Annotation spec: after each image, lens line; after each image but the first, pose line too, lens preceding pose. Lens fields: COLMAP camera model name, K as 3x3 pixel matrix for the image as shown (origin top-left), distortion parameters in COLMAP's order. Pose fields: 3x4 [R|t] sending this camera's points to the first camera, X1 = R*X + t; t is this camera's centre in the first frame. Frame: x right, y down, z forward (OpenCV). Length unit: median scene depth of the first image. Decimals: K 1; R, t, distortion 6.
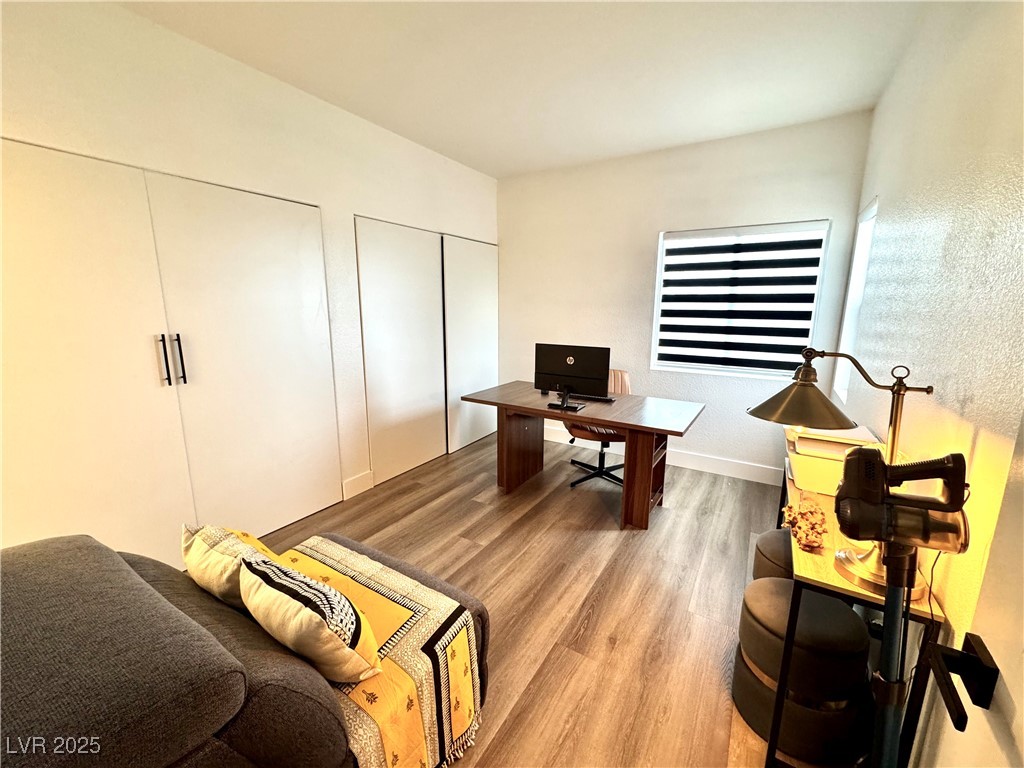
lens RADIAL K [[409.3, 0, 513.9], [0, 409.3, 381.3], [0, 0, 1]] dist [-0.002715, 0.000568]
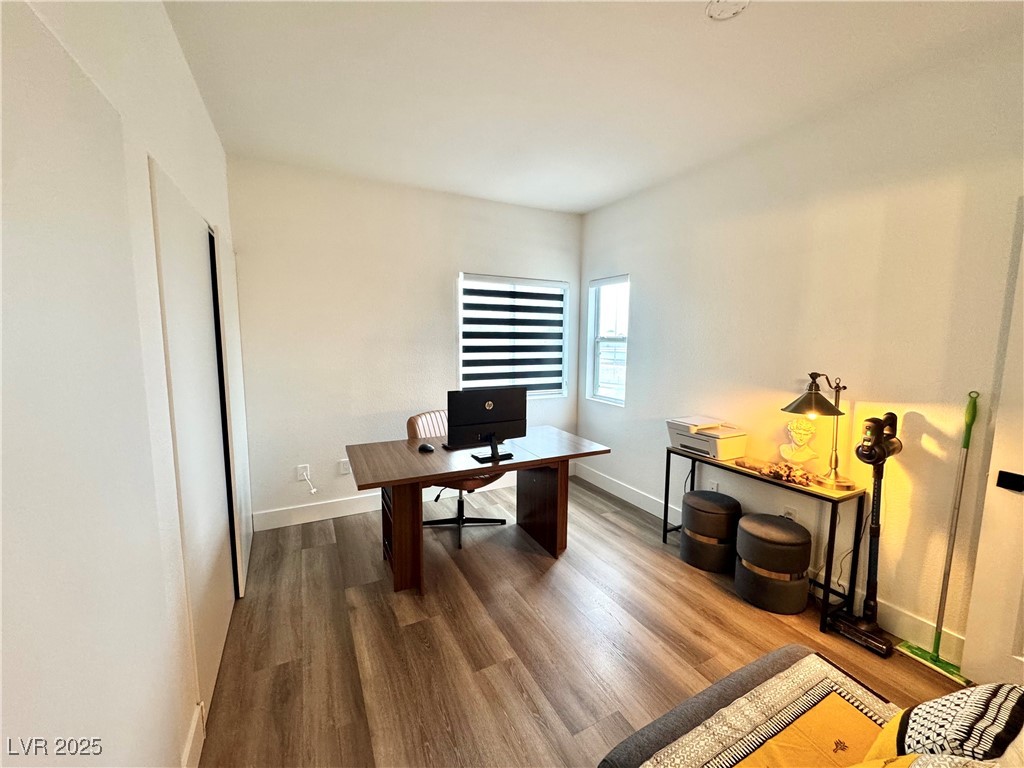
lens RADIAL K [[409.3, 0, 510.7], [0, 409.3, 383.8], [0, 0, 1]] dist [-0.002715, 0.000568]
pose [[0.518227, -0.099274, 0.849462, -0.535517], [0.152855, 0.987999, 0.022213, -0.098735], [-0.841472, 0.118333, 0.527183, 0.423107]]
